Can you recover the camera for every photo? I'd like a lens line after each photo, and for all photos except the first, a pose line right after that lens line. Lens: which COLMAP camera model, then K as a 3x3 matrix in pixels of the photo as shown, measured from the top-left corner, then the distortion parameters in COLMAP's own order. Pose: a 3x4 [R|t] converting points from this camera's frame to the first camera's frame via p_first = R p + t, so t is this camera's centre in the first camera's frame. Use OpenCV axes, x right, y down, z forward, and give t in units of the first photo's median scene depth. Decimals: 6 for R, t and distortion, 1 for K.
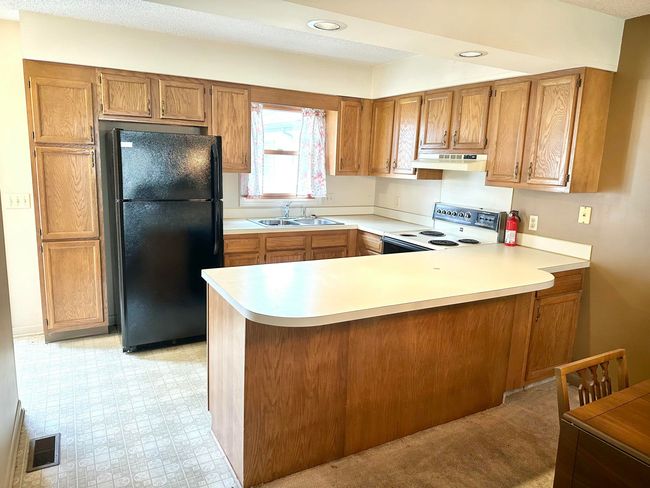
lens RADIAL K [[456.7, 0, 327.7], [0, 456.7, 241.7], [0, 0, 1]] dist [0.134882, -0.169166]
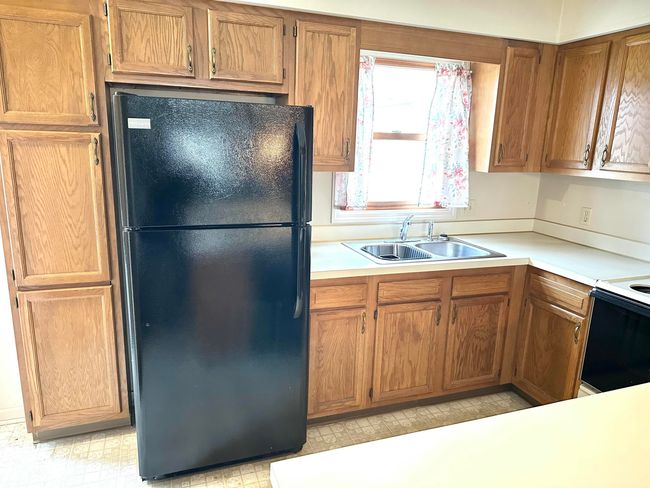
lens RADIAL K [[456.7, 0, 327.7], [0, 456.7, 241.7], [0, 0, 1]] dist [0.134882, -0.169166]
pose [[0.989352, 0.027243, -0.142971, -0.117237], [-0.022261, 0.999092, 0.036330, -0.081356], [0.143831, -0.032760, 0.989060, 0.411219]]
